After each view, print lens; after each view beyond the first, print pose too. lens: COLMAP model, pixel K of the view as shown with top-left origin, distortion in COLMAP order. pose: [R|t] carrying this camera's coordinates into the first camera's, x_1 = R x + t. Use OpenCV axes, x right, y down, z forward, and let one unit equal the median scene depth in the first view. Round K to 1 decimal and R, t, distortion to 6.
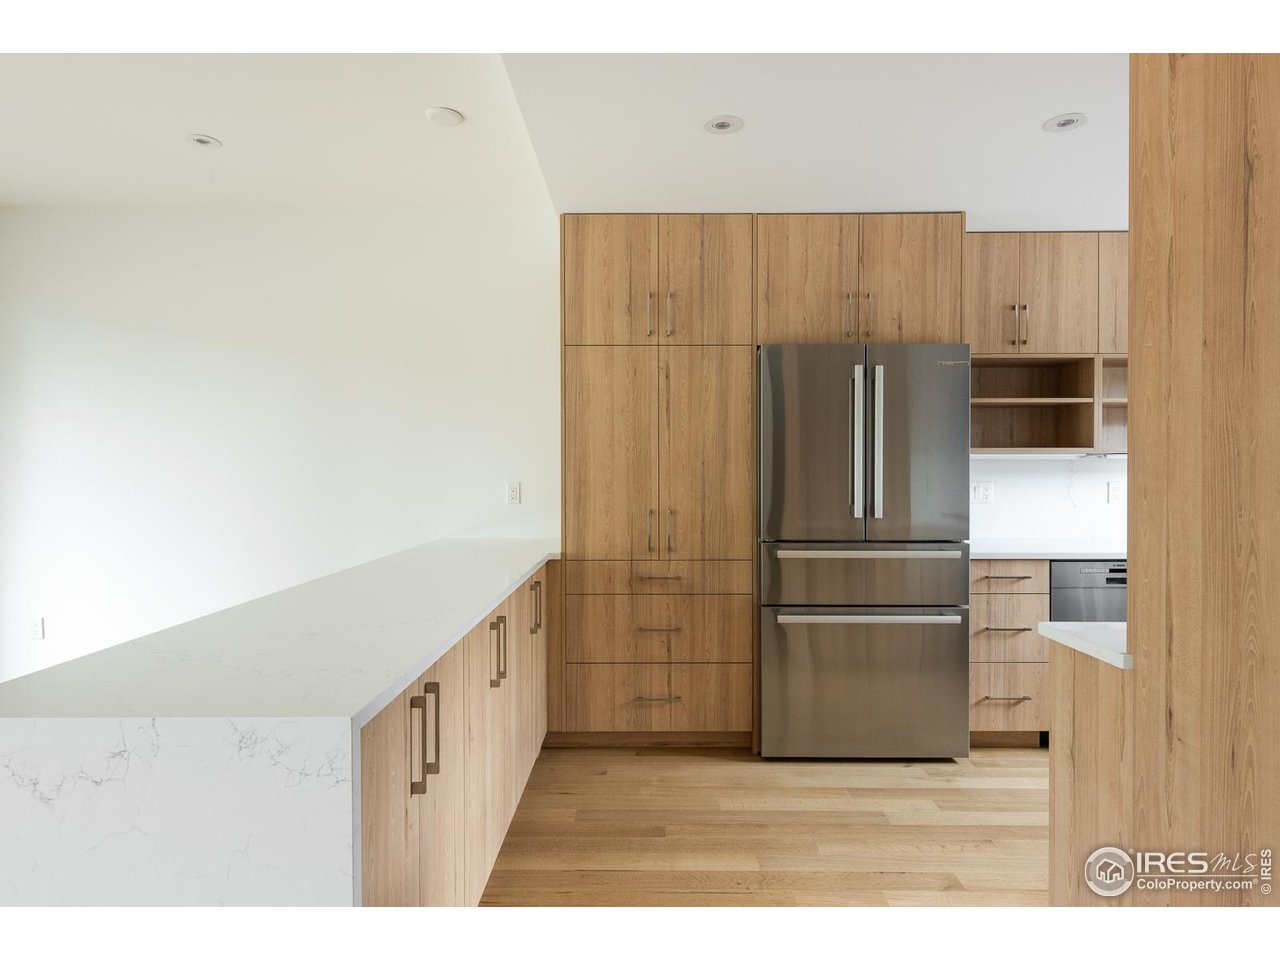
lens RADIAL K [[711.7, 0, 641.2], [0, 711.7, 473.8], [0, 0, 1]] dist [0.010149, -0.005465]
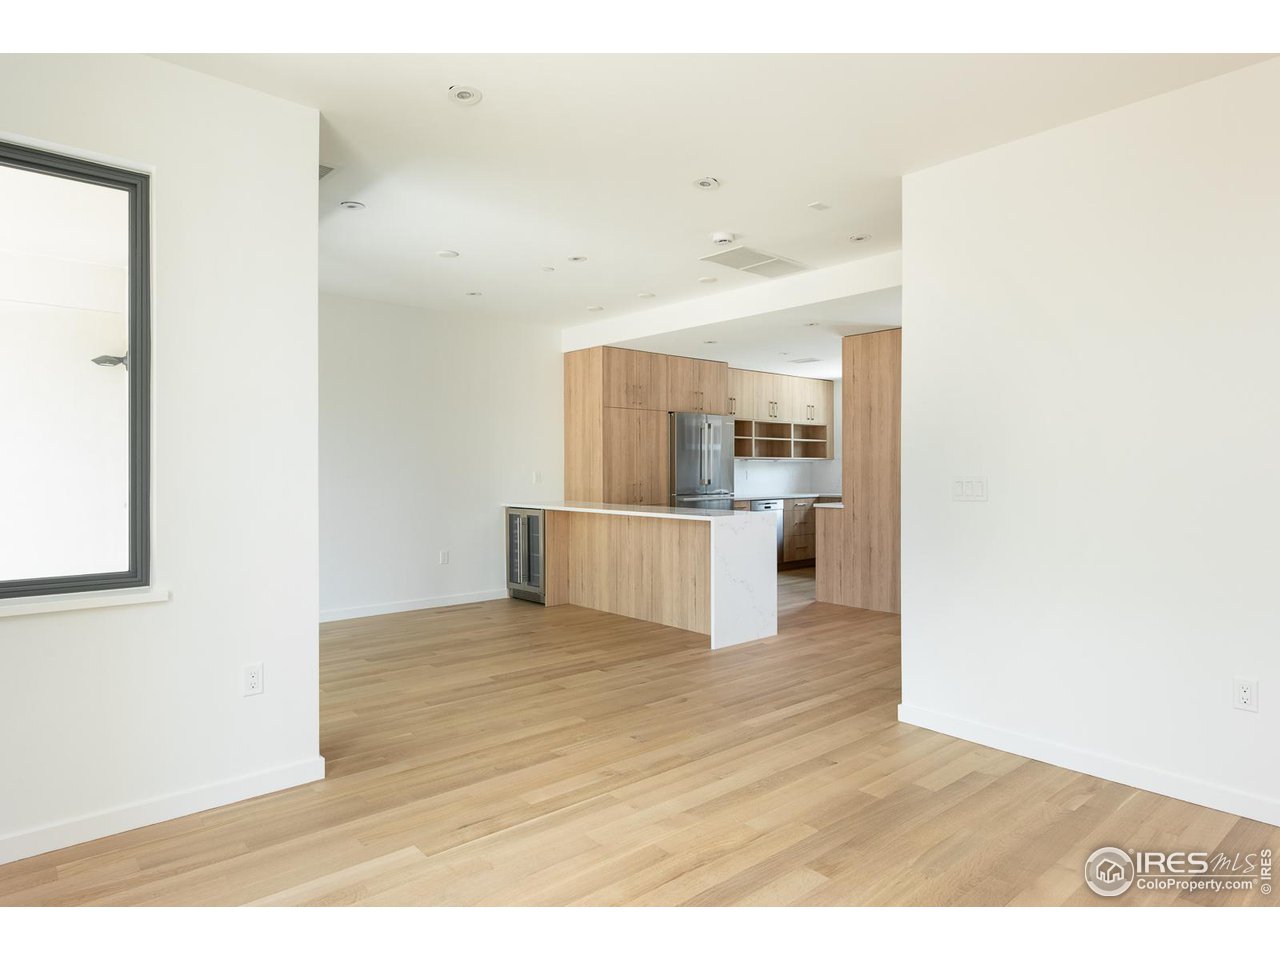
lens RADIAL K [[711.7, 0, 636.2], [0, 711.7, 474.5], [0, 0, 1]] dist [0.010149, -0.005465]
pose [[0.758157, -0.005362, 0.652050, -1.433441], [0.005597, 0.999983, 0.001715, 0.020469], [-0.652048, 0.002349, 0.758174, -0.689950]]
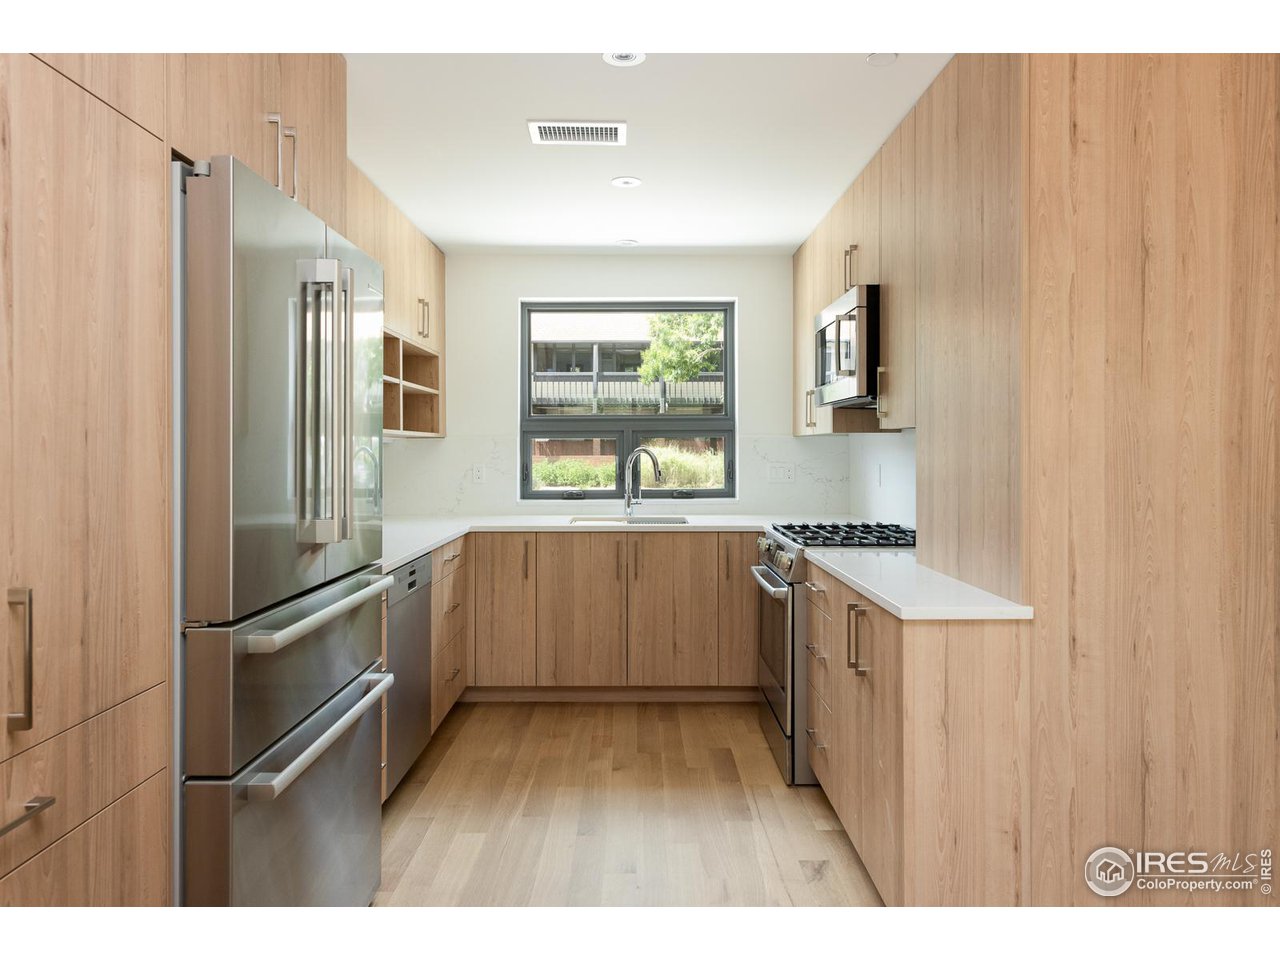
lens RADIAL K [[811.8, 0, 668.8], [0, 811.8, 449.9], [0, 0, 1]] dist [0.009961, 0.000432]
pose [[-0.024132, 0.001006, 0.999708, -0.295072], [0.008380, 0.999965, -0.000804, -0.005874], [-0.999674, 0.008358, -0.024139, 0.721702]]
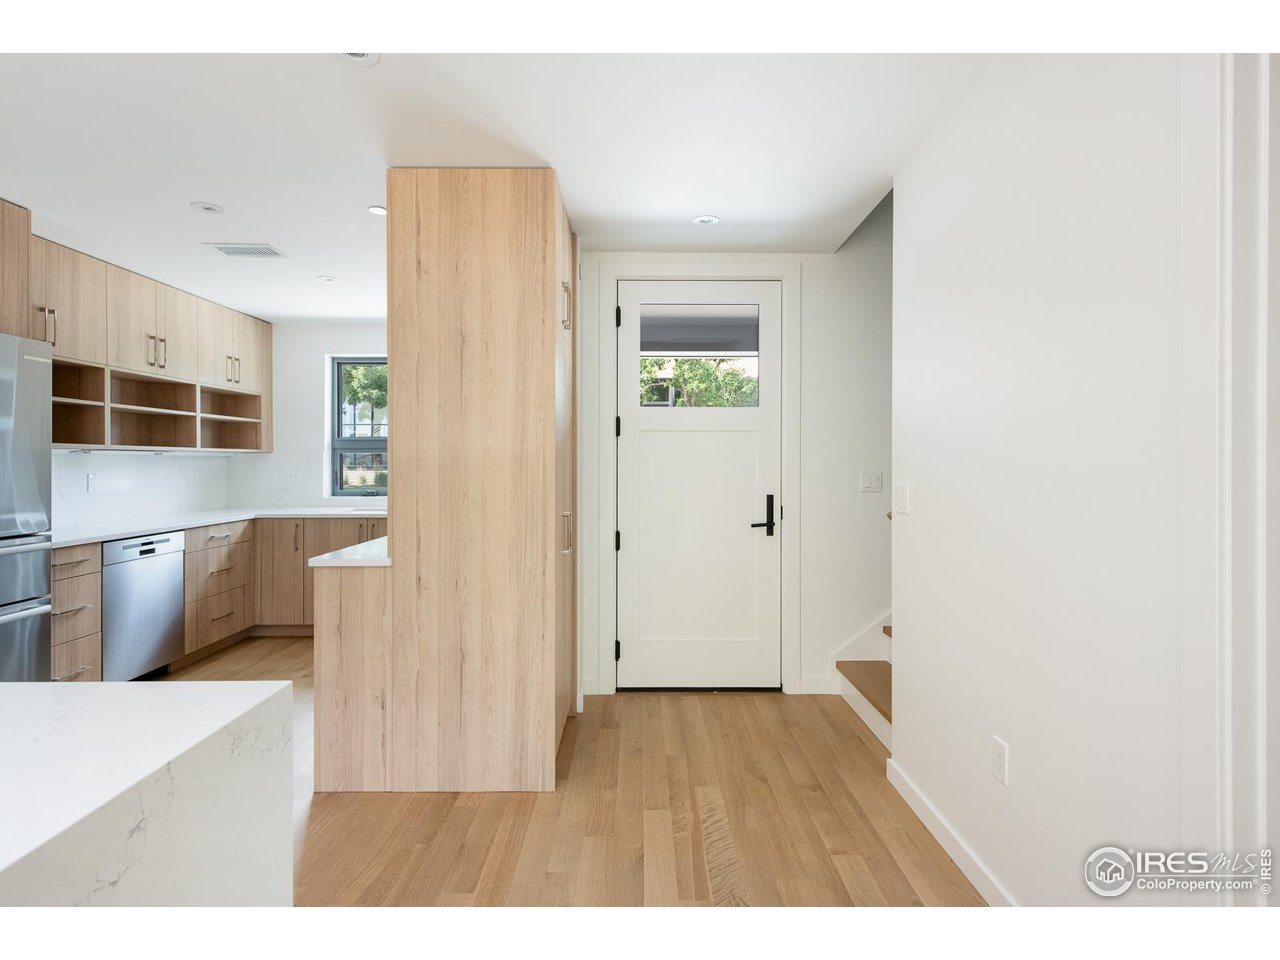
lens RADIAL K [[628.4, 0, 640.2], [0, 628.4, 461.3], [0, 0, 1]] dist [0.001394, -0.001257]
pose [[-0.024442, 0.000583, 0.999701, -0.462032], [0.007699, 0.999970, -0.000395, -0.002159], [-0.999672, 0.007687, -0.024446, 0.159015]]
